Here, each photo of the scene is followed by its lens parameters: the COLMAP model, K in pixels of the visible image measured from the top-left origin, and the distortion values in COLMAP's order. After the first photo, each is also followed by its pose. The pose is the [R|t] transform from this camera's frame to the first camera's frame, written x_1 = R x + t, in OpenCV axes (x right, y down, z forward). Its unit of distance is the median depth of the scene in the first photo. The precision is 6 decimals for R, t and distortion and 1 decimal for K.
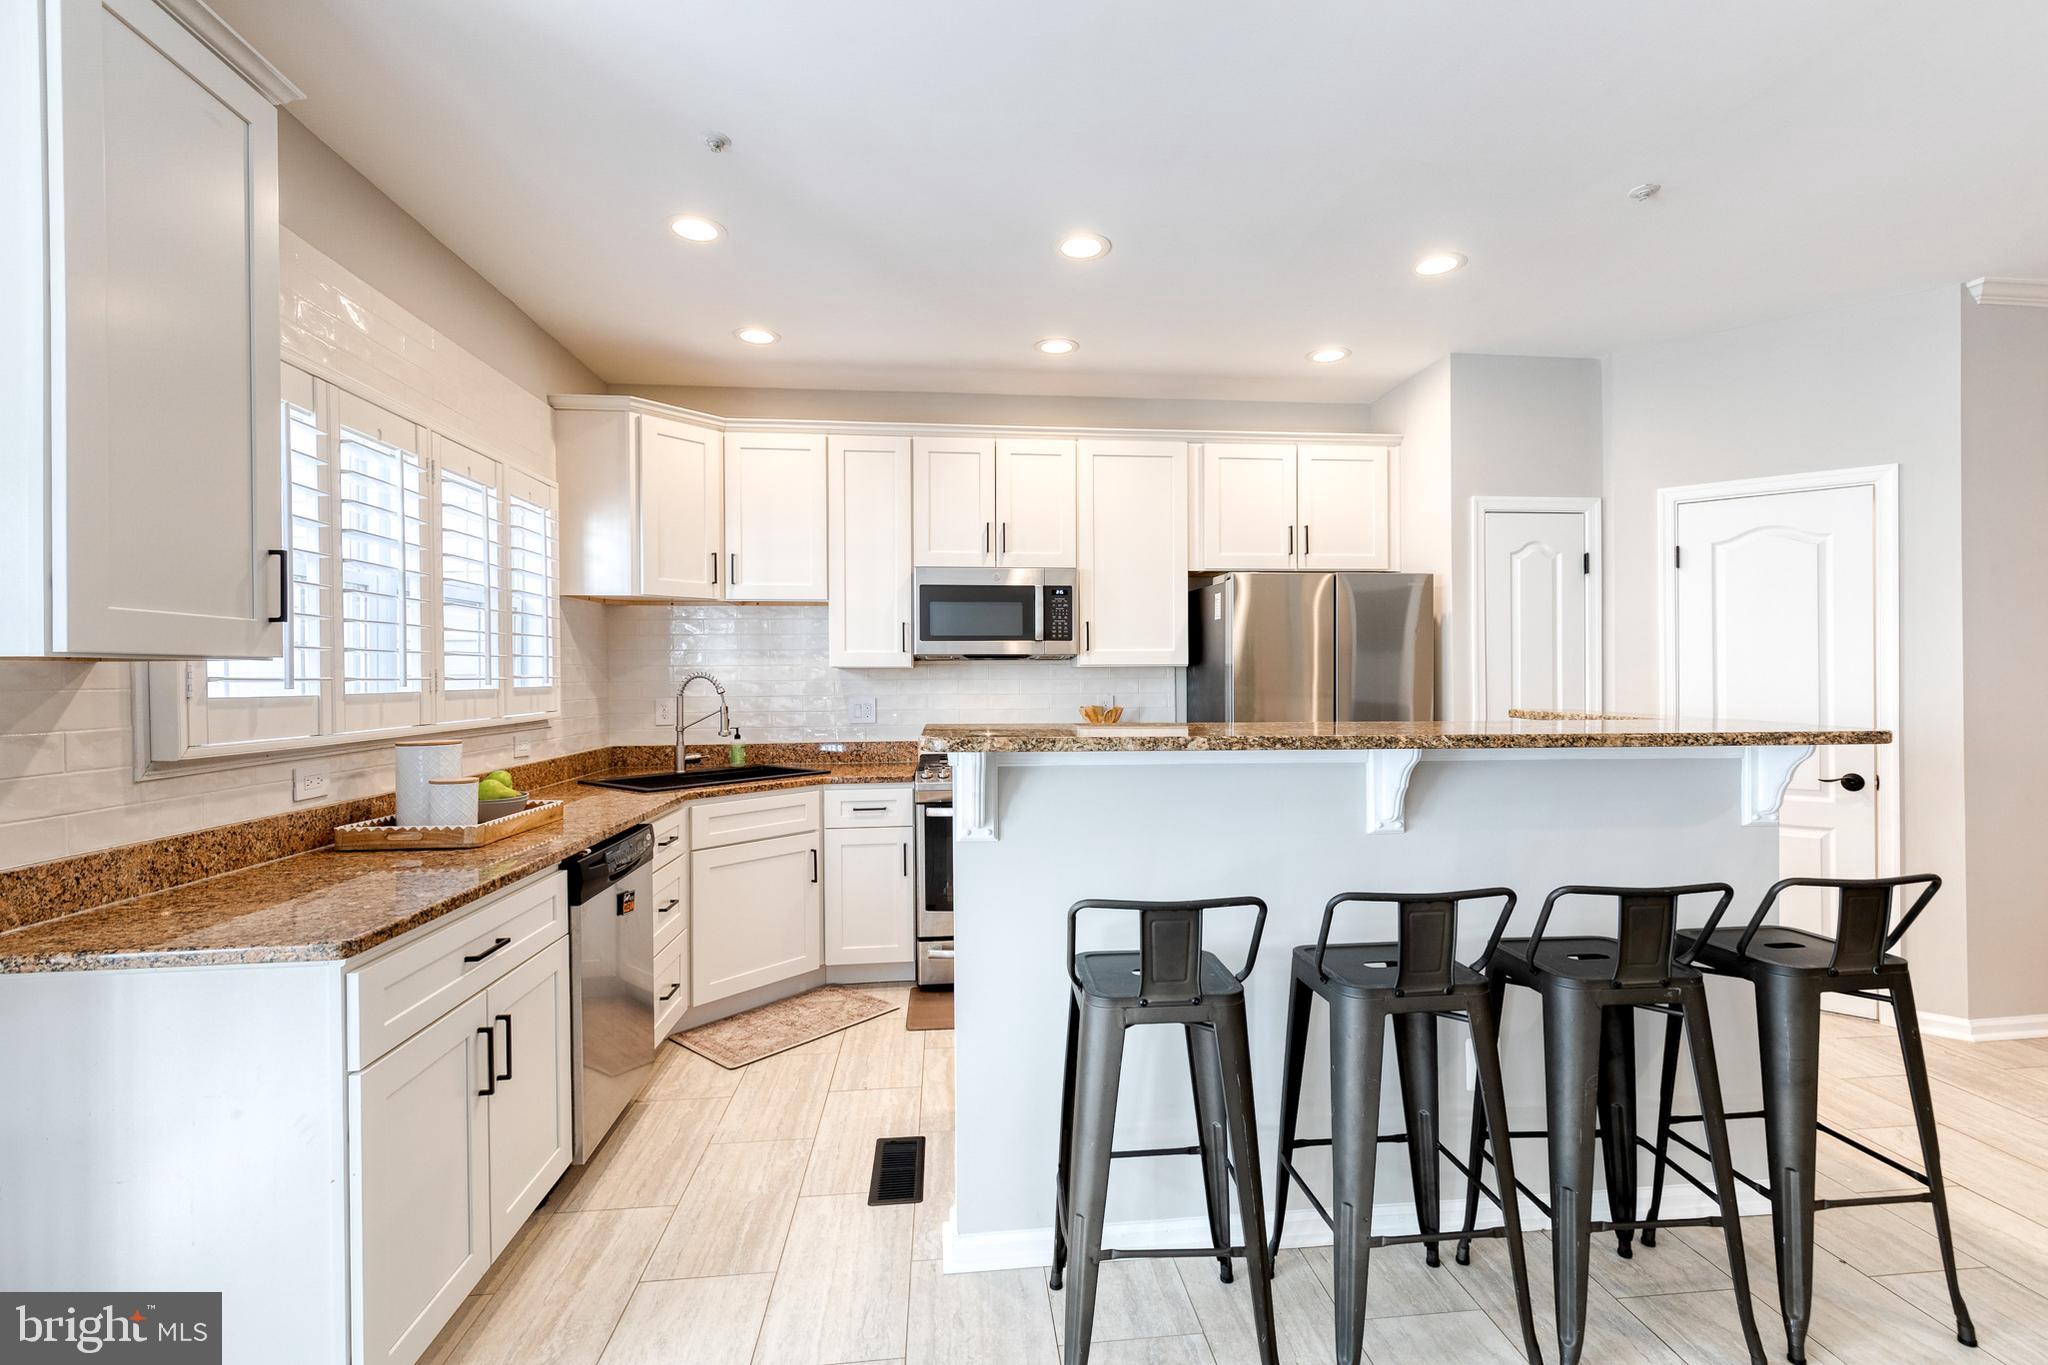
lens RADIAL K [[931.5, 0, 1050.8], [0, 931.5, 672.9], [0, 0, 1]] dist [0.010656, -0.003315]
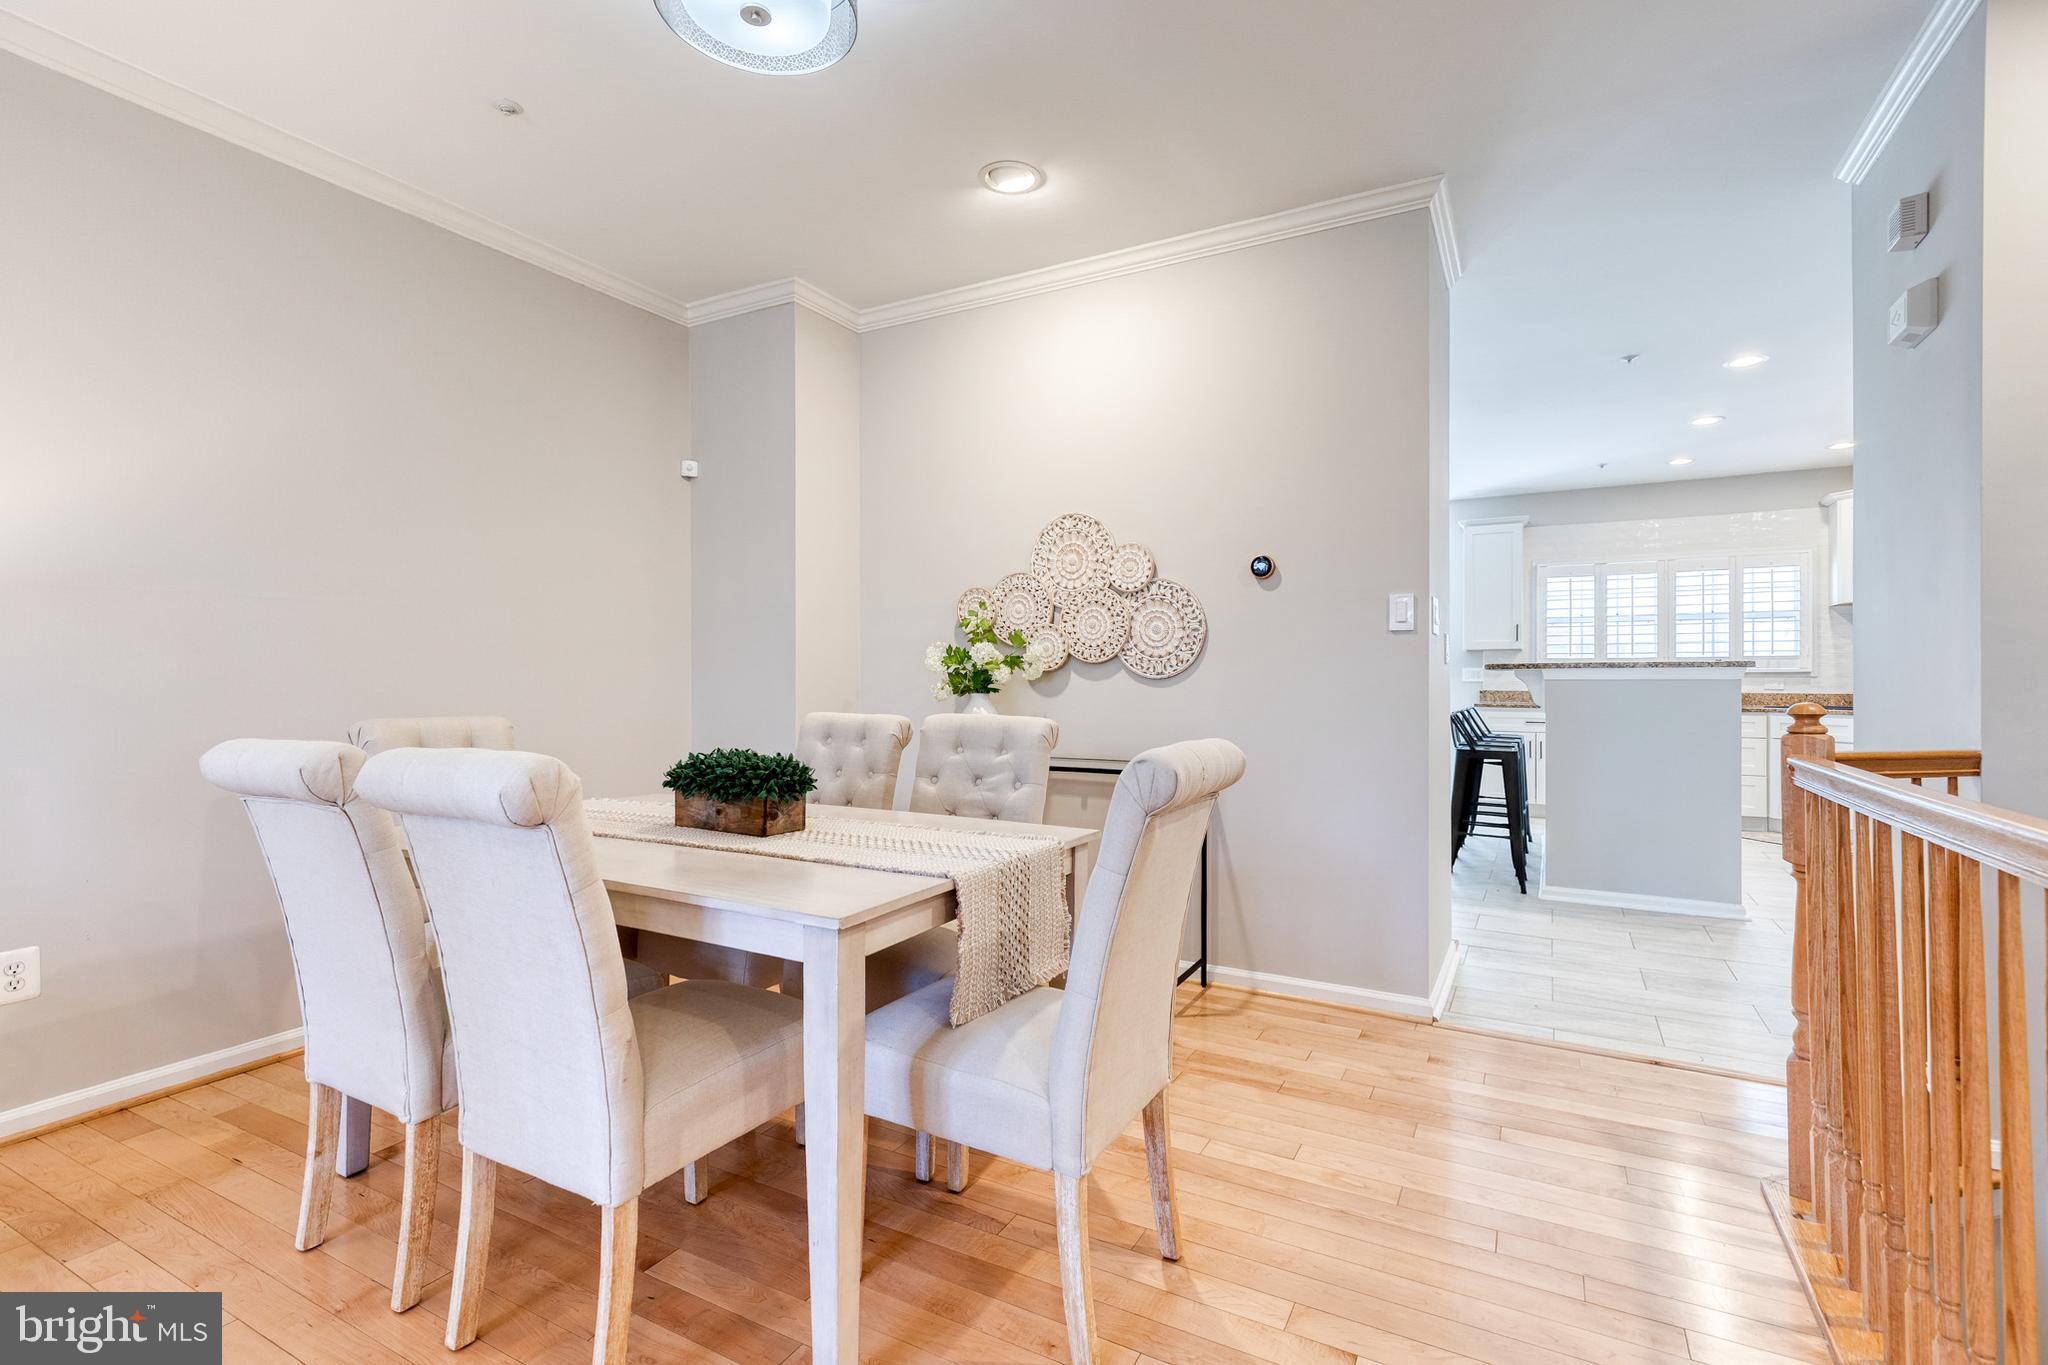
lens RADIAL K [[931.5, 0, 1029.3], [0, 931.5, 675.6], [0, 0, 1]] dist [0.010656, -0.003315]
pose [[-0.581980, 0.003453, -0.813196, 1.793130], [0.005009, 0.999987, 0.000661, 0.043058], [0.813188, -0.003689, -0.581990, 0.739402]]
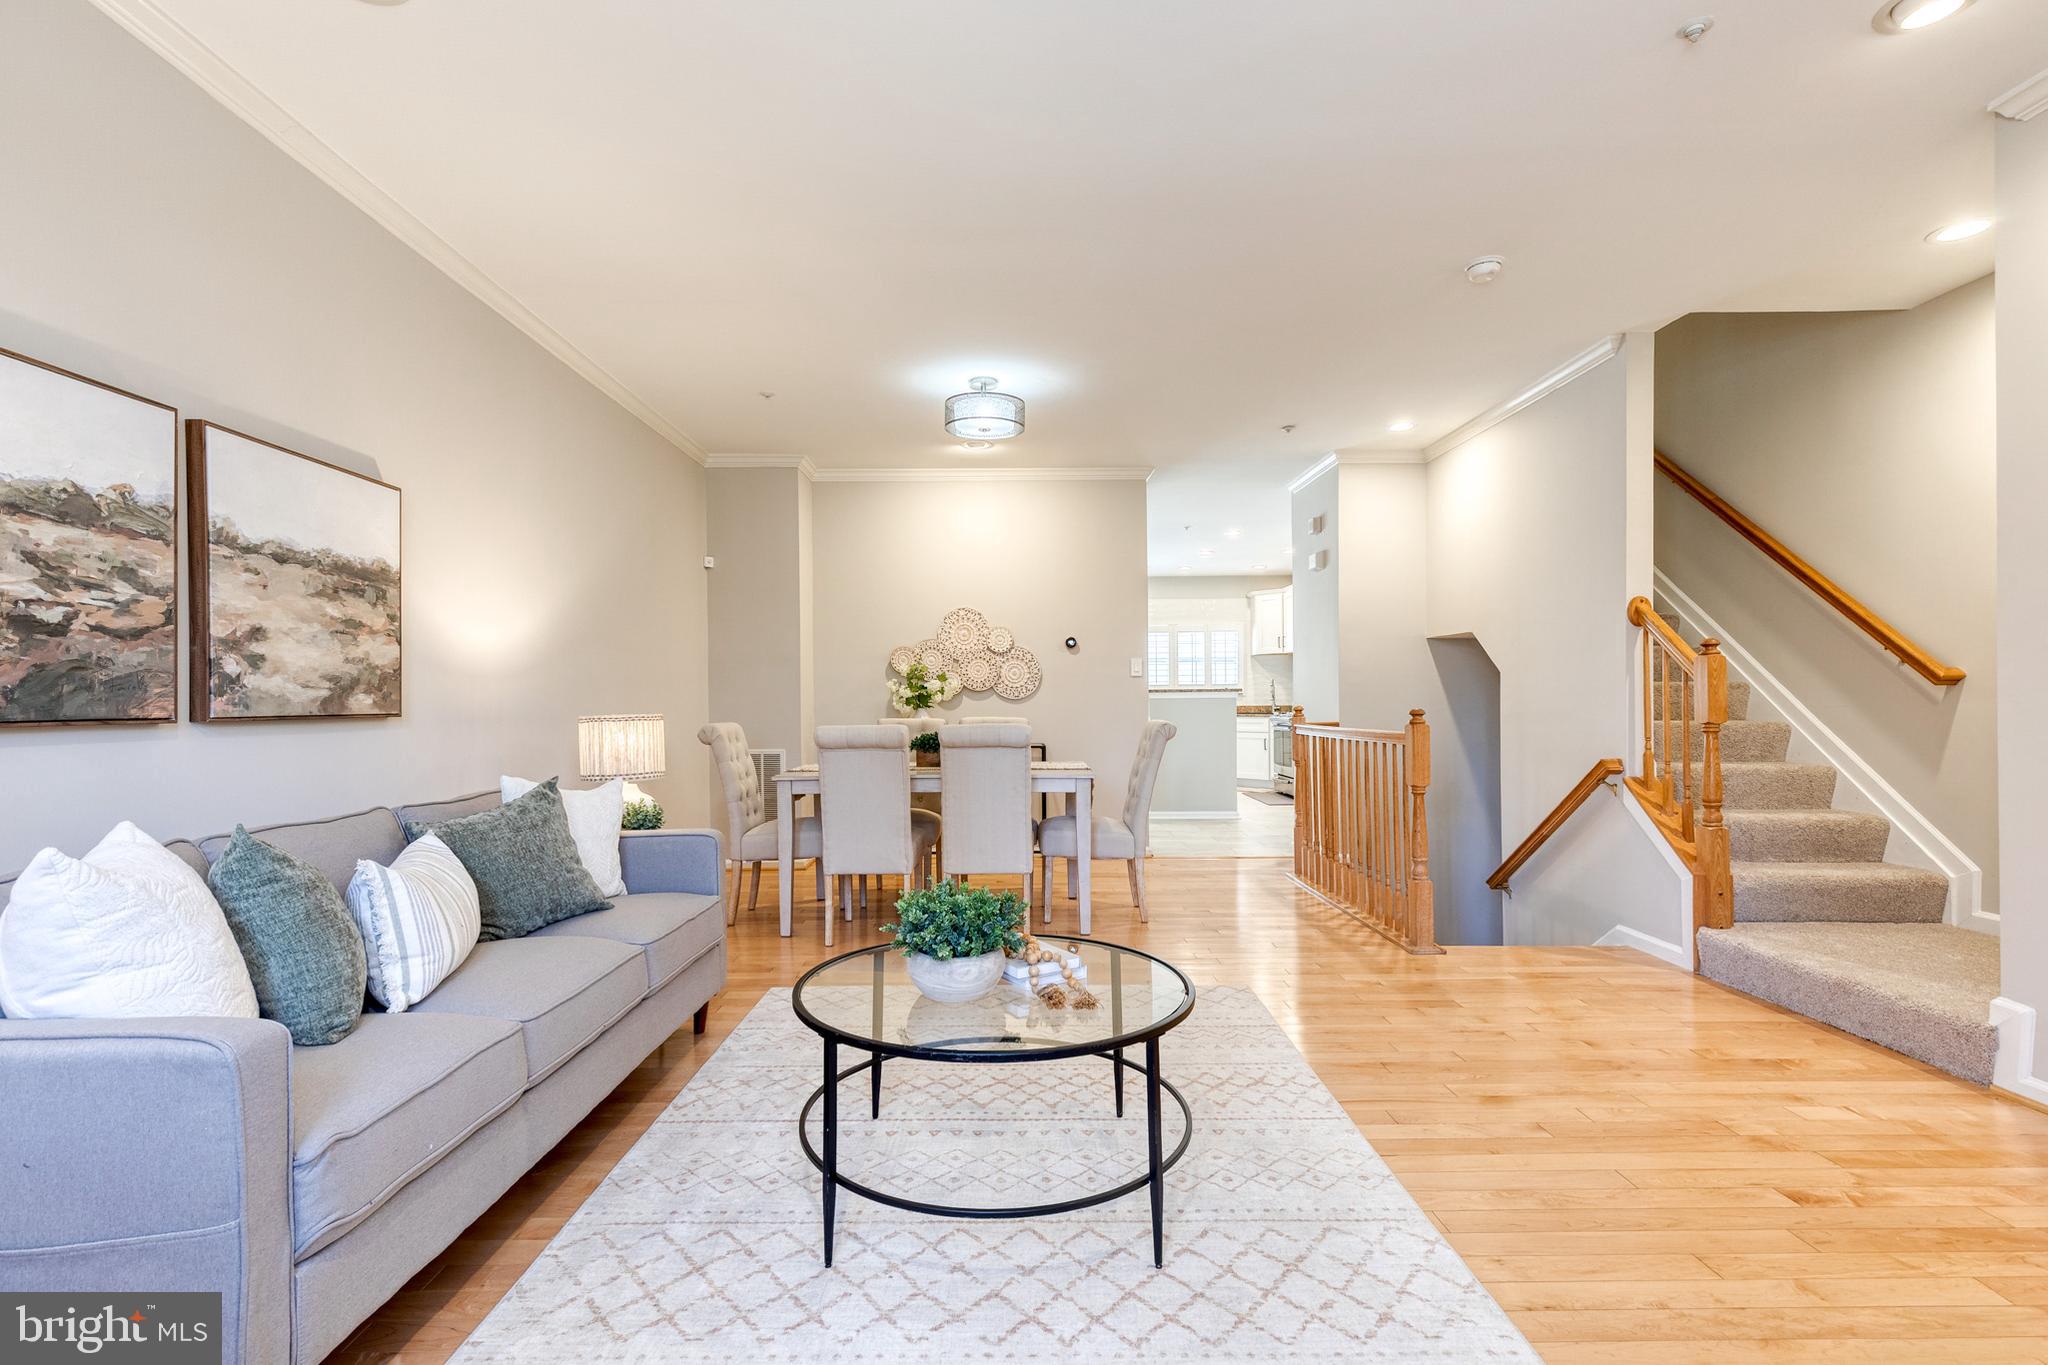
lens RADIAL K [[931.5, 0, 1002.5], [0, 931.5, 709.5], [0, 0, 1]] dist [0.010656, -0.003315]
pose [[-0.132257, 0.018716, -0.991039, 2.586130], [0.009735, 0.999798, 0.017582, 0.036008], [0.991168, -0.007323, -0.132413, 0.538513]]
